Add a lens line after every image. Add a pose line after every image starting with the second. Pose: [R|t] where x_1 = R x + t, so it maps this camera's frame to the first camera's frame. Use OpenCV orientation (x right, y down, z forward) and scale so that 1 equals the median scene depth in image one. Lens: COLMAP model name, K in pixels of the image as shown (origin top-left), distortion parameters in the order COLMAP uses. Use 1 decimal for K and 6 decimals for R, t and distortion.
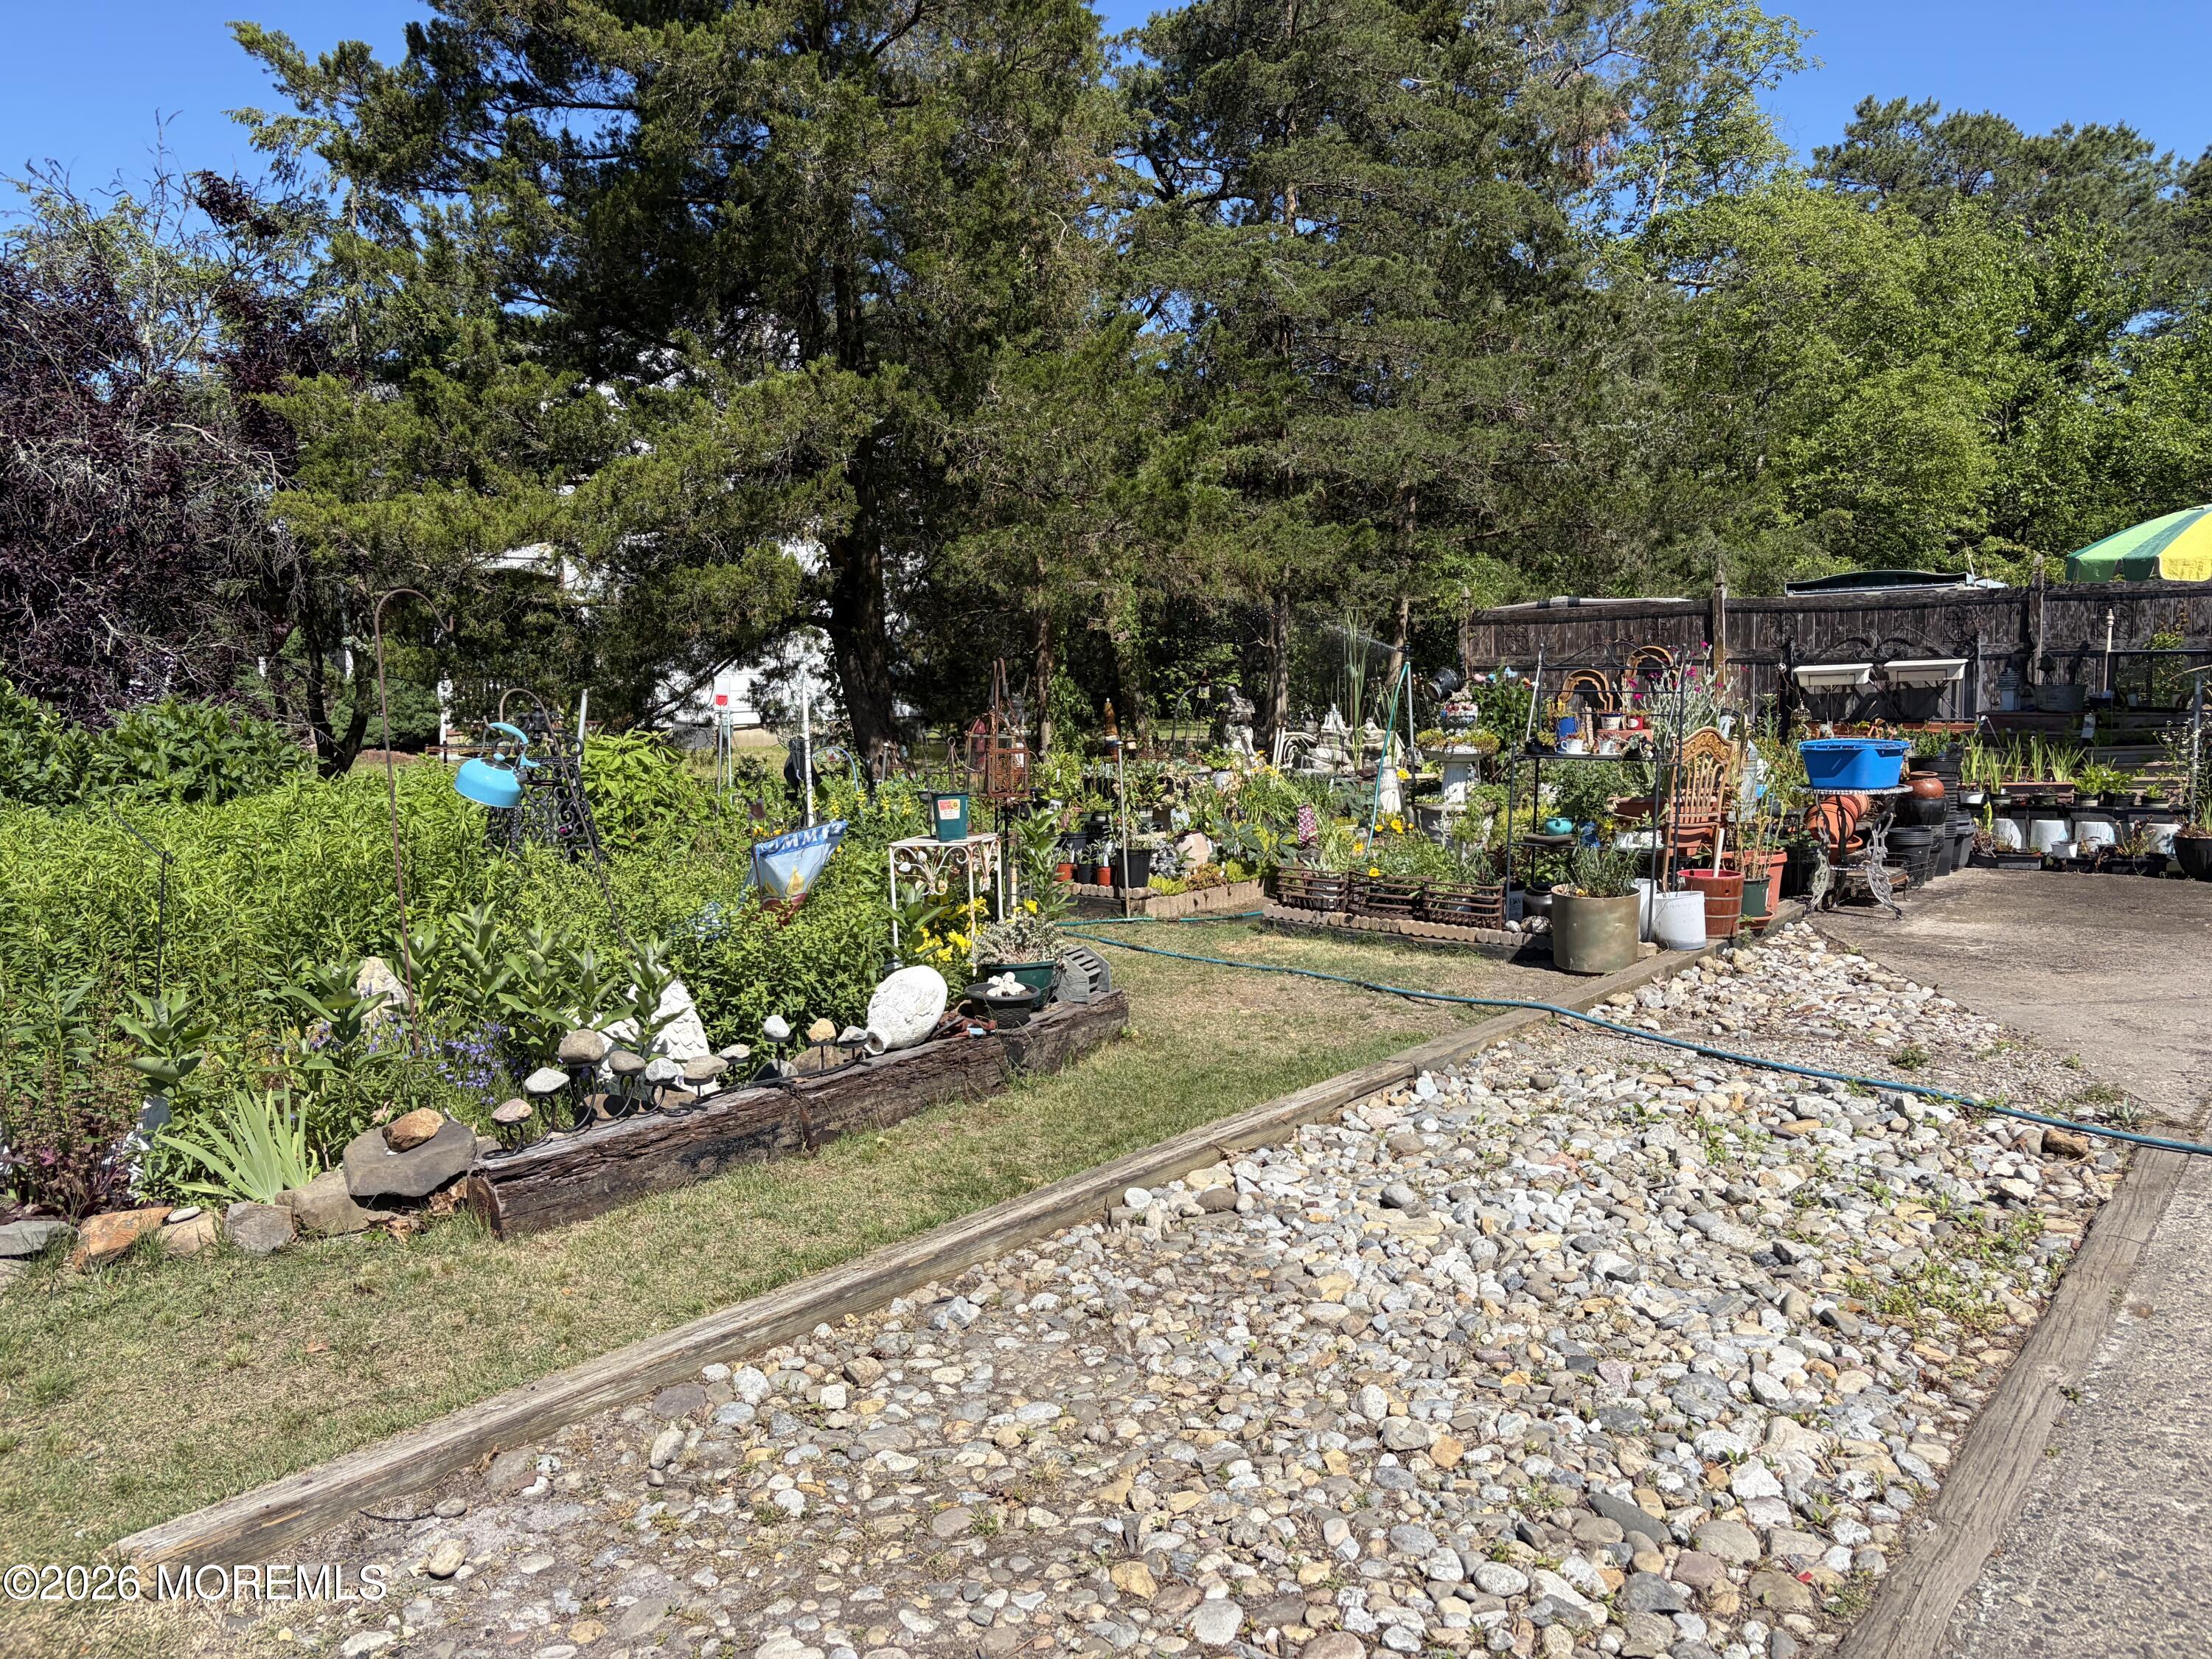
lens RADIAL K [[1690.1, 0, 1111.1], [0, 1690.1, 828.2], [0, 0, 1]] dist [0.065012, -0.055210]
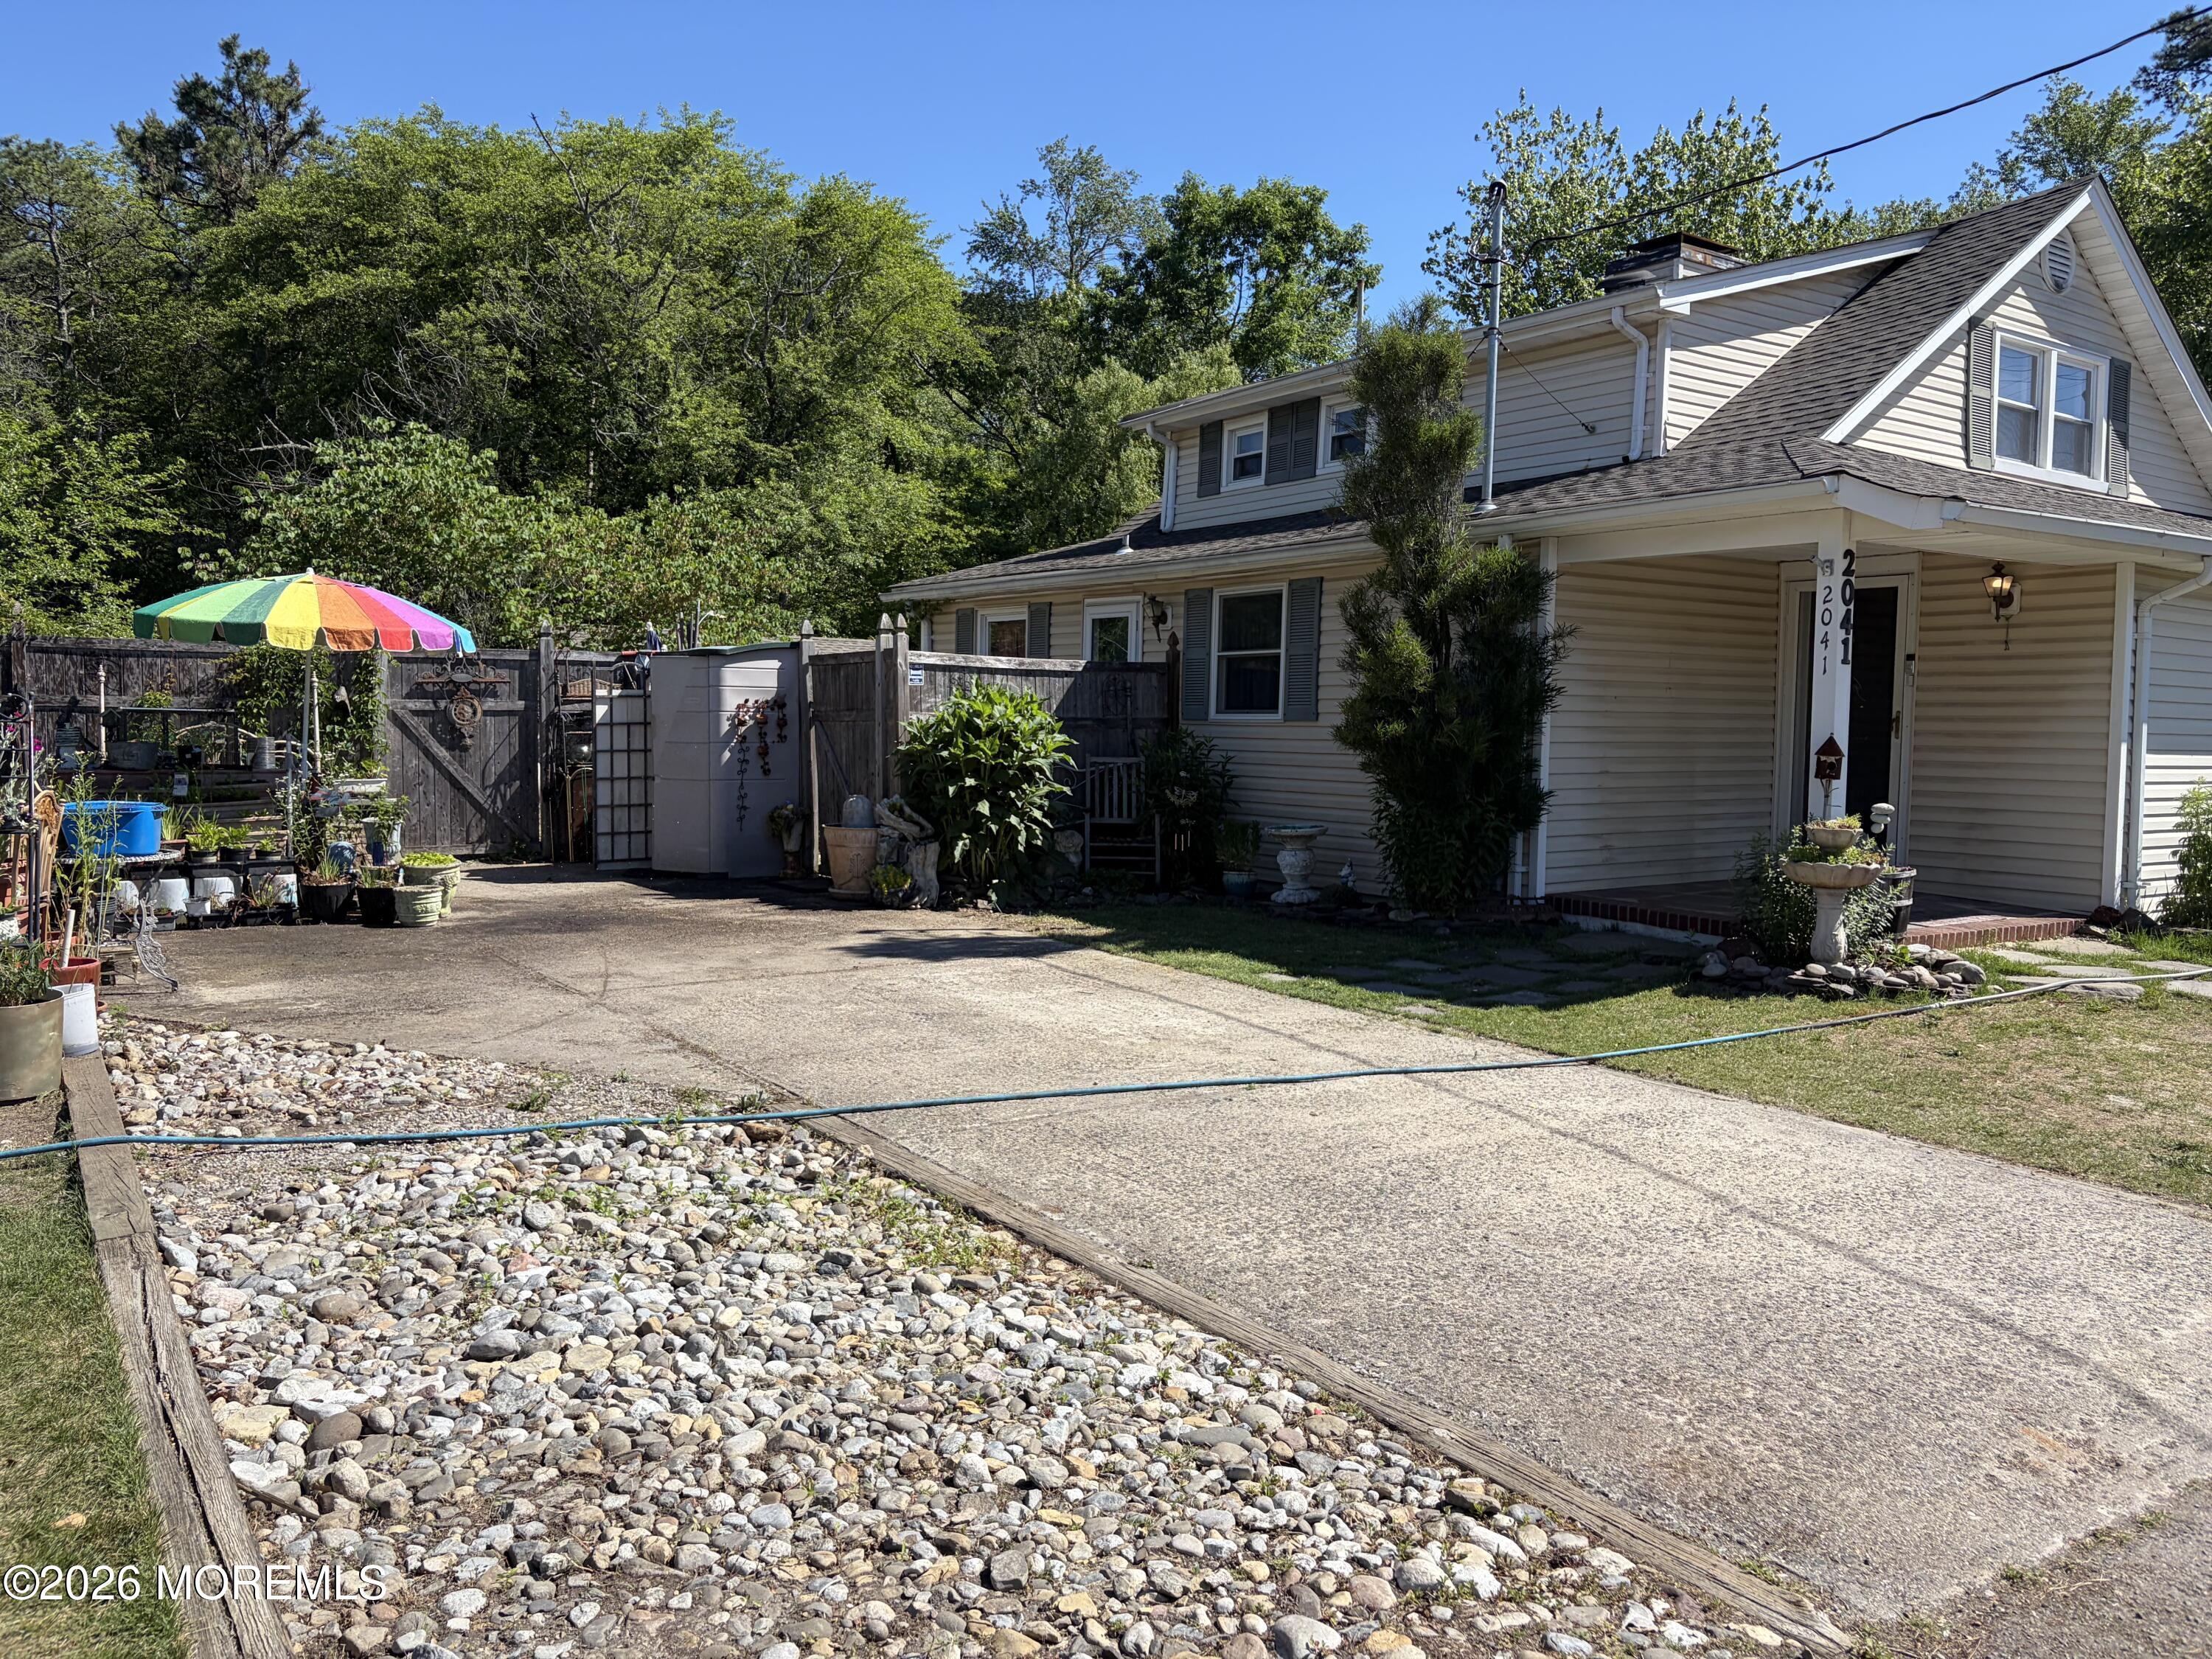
lens RADIAL K [[1690.1, 0, 1112.2], [0, 1690.1, 828.1], [0, 0, 1]] dist [0.065012, -0.055210]
pose [[0.299924, -0.037373, 0.953231, -0.239058], [0.065994, 0.997651, 0.018350, -0.016768], [-0.951678, 0.057404, 0.301686, 0.186194]]
